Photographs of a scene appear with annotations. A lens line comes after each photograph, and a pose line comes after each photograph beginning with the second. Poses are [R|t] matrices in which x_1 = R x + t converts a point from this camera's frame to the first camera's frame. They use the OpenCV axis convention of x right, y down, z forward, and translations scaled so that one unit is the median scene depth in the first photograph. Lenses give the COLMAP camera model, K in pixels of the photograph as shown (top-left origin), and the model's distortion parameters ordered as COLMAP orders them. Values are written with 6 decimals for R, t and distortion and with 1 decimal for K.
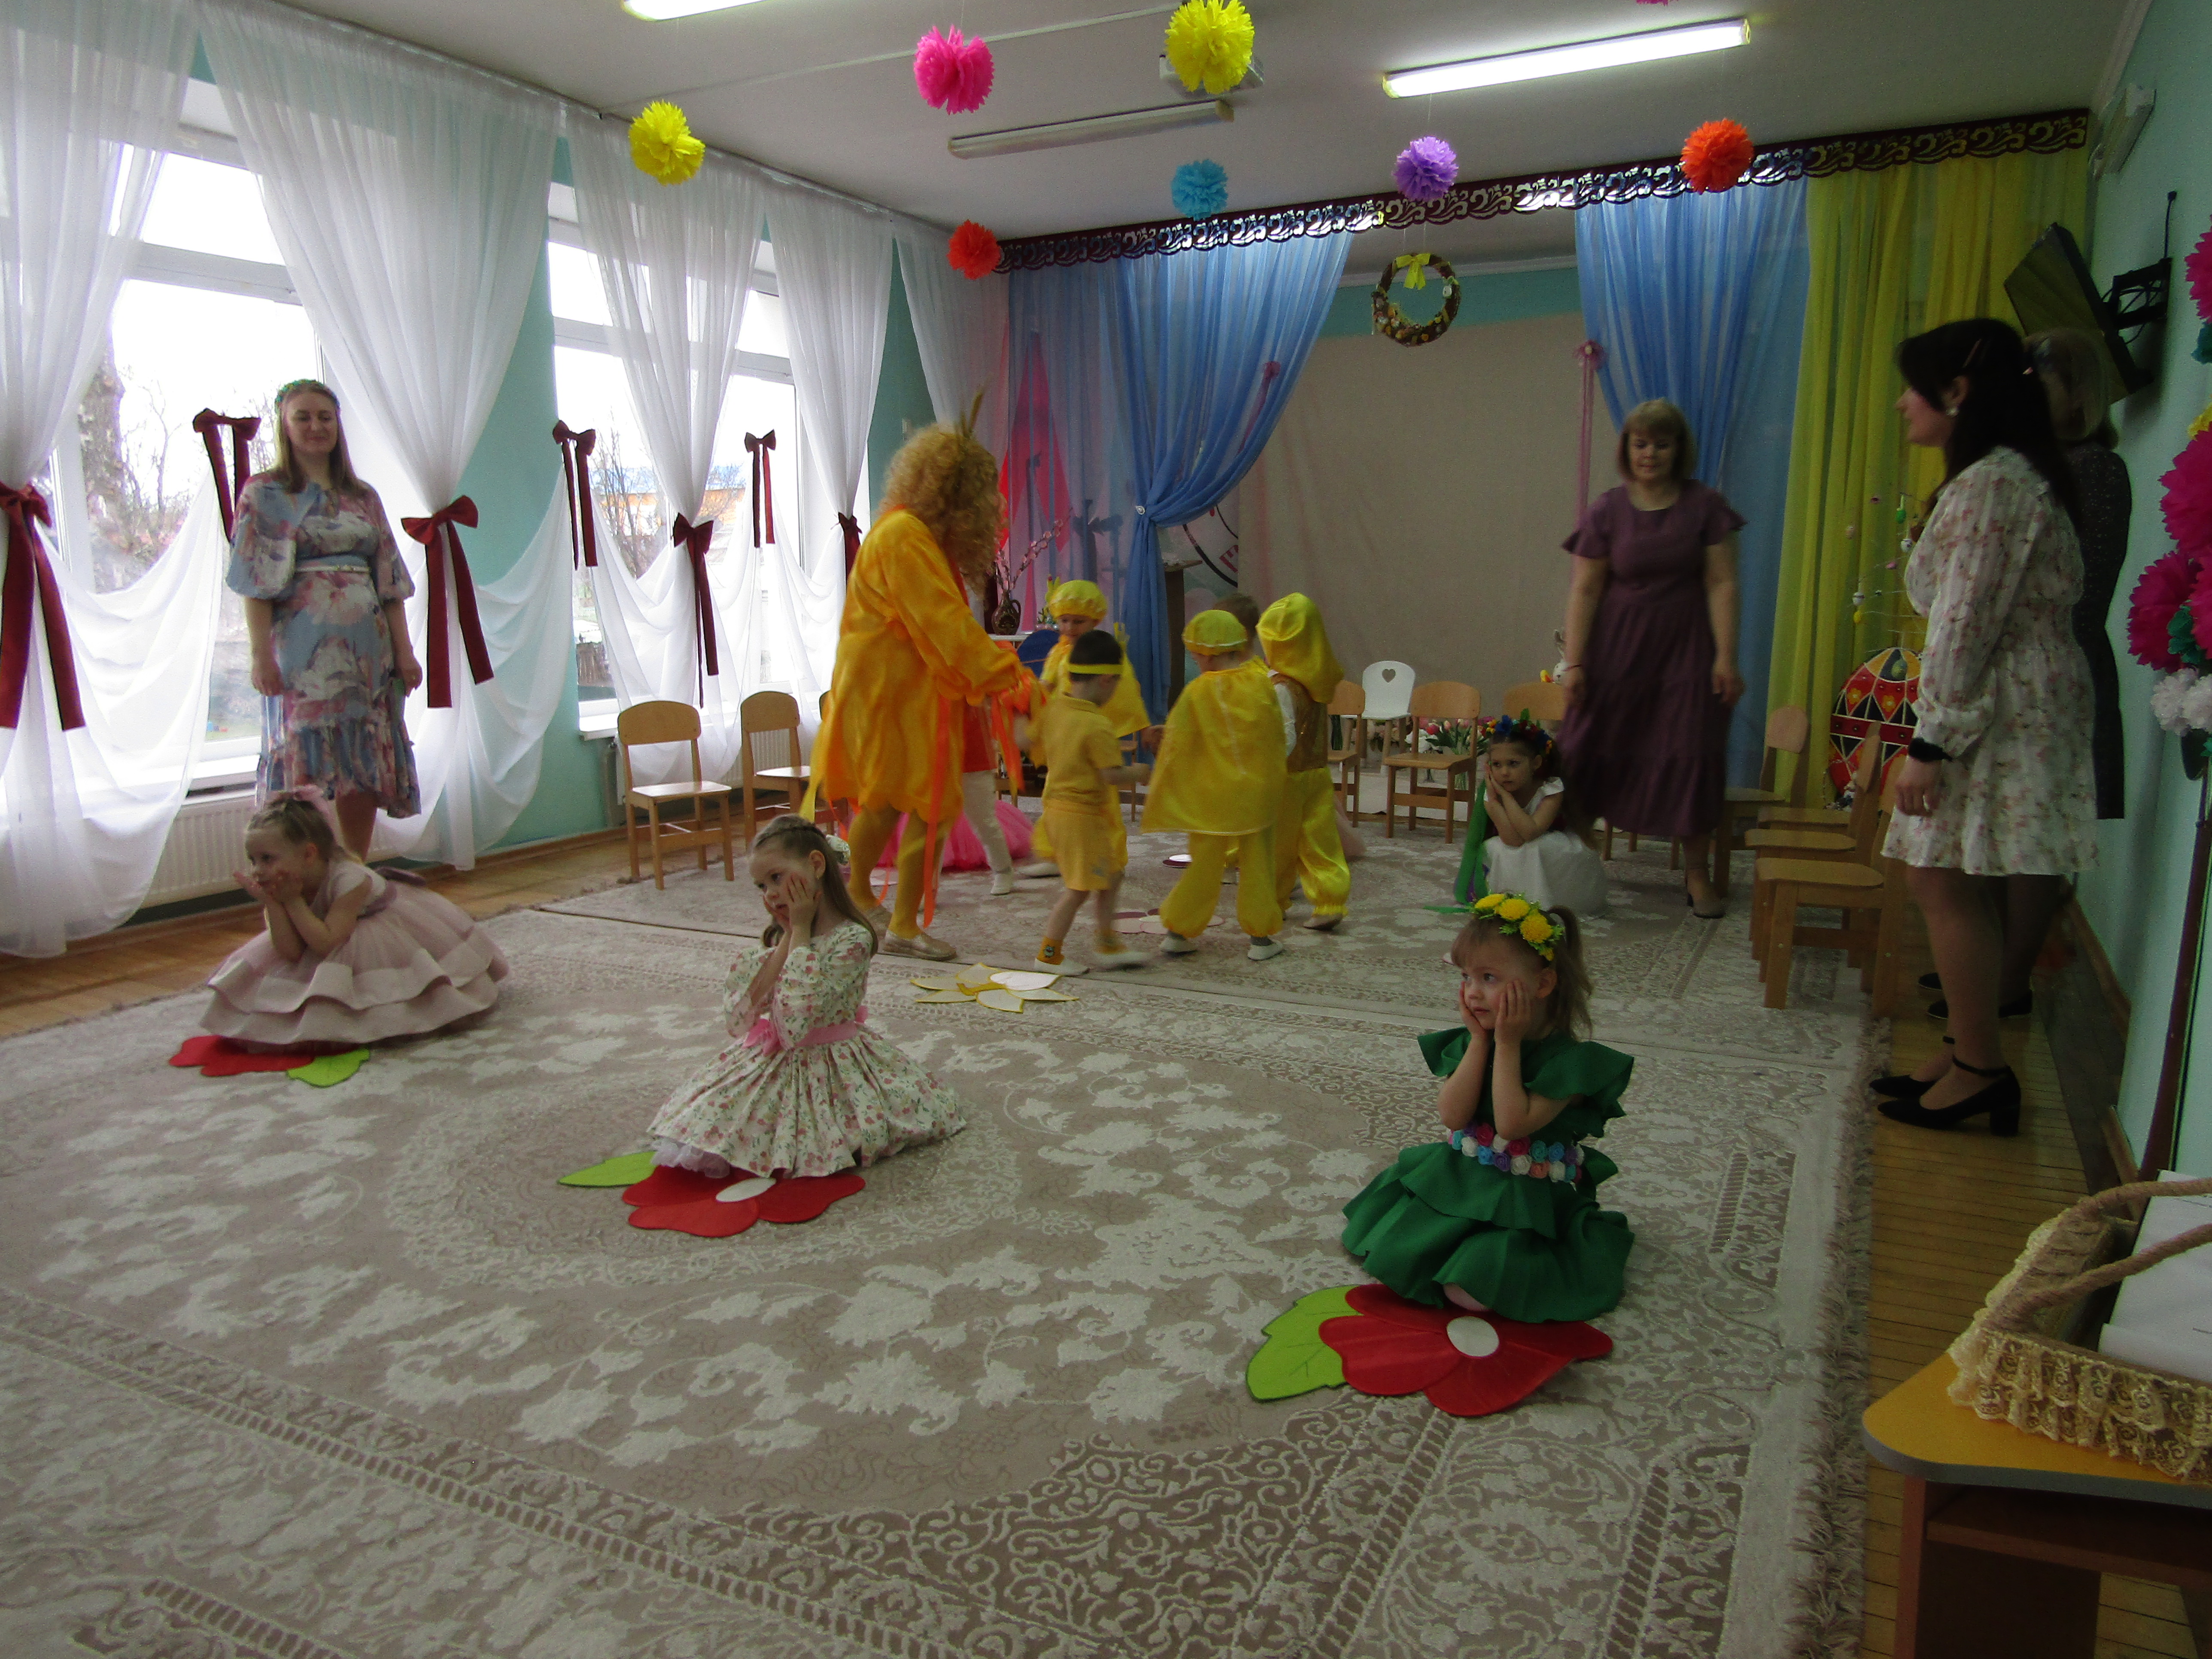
lens RADIAL K [[1570.7, 0, 1124.2], [0, 1570.7, 832.1], [0, 0, 1]] dist [-0.001082, -0.000660]
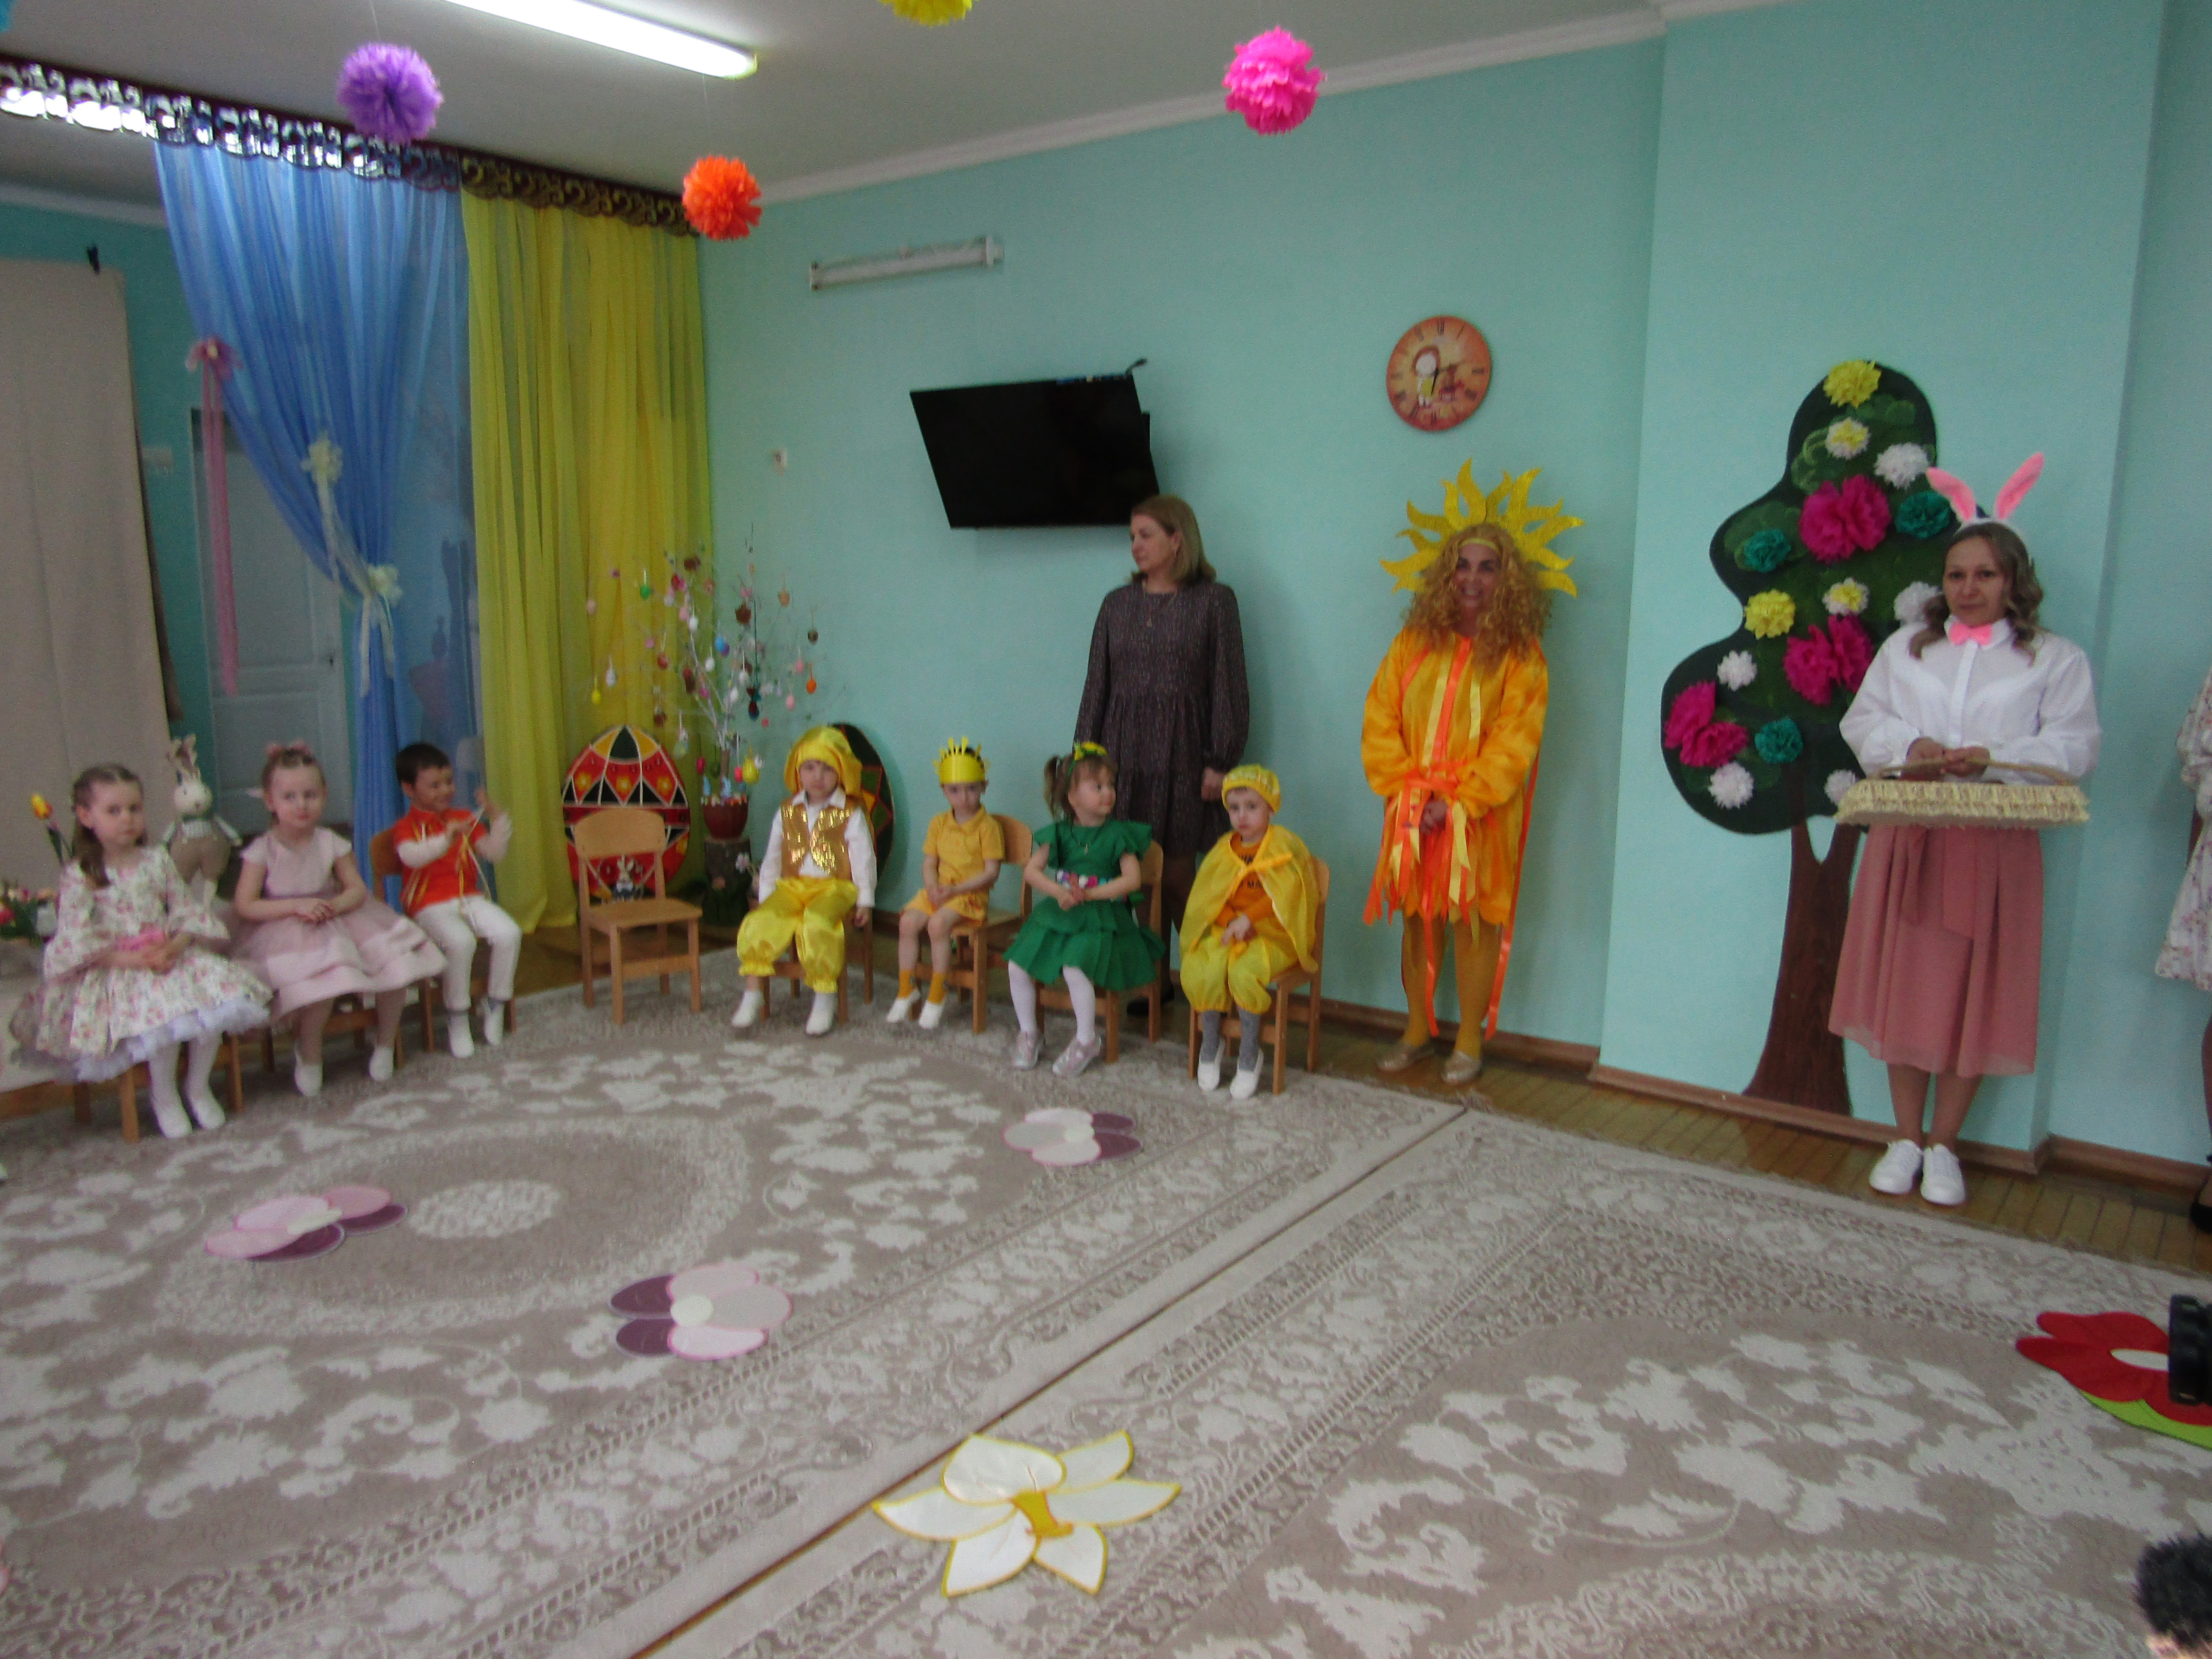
lens RADIAL K [[1571.7, 0, 1114.0], [0, 1571.7, 826.9], [0, 0, 1]] dist [-0.004962, 0.003176]
pose [[0.186155, -0.162233, 0.969034, -0.581788], [0.151873, 0.979171, 0.134754, -0.213629], [-0.970711, 0.122085, 0.206917, 0.793577]]
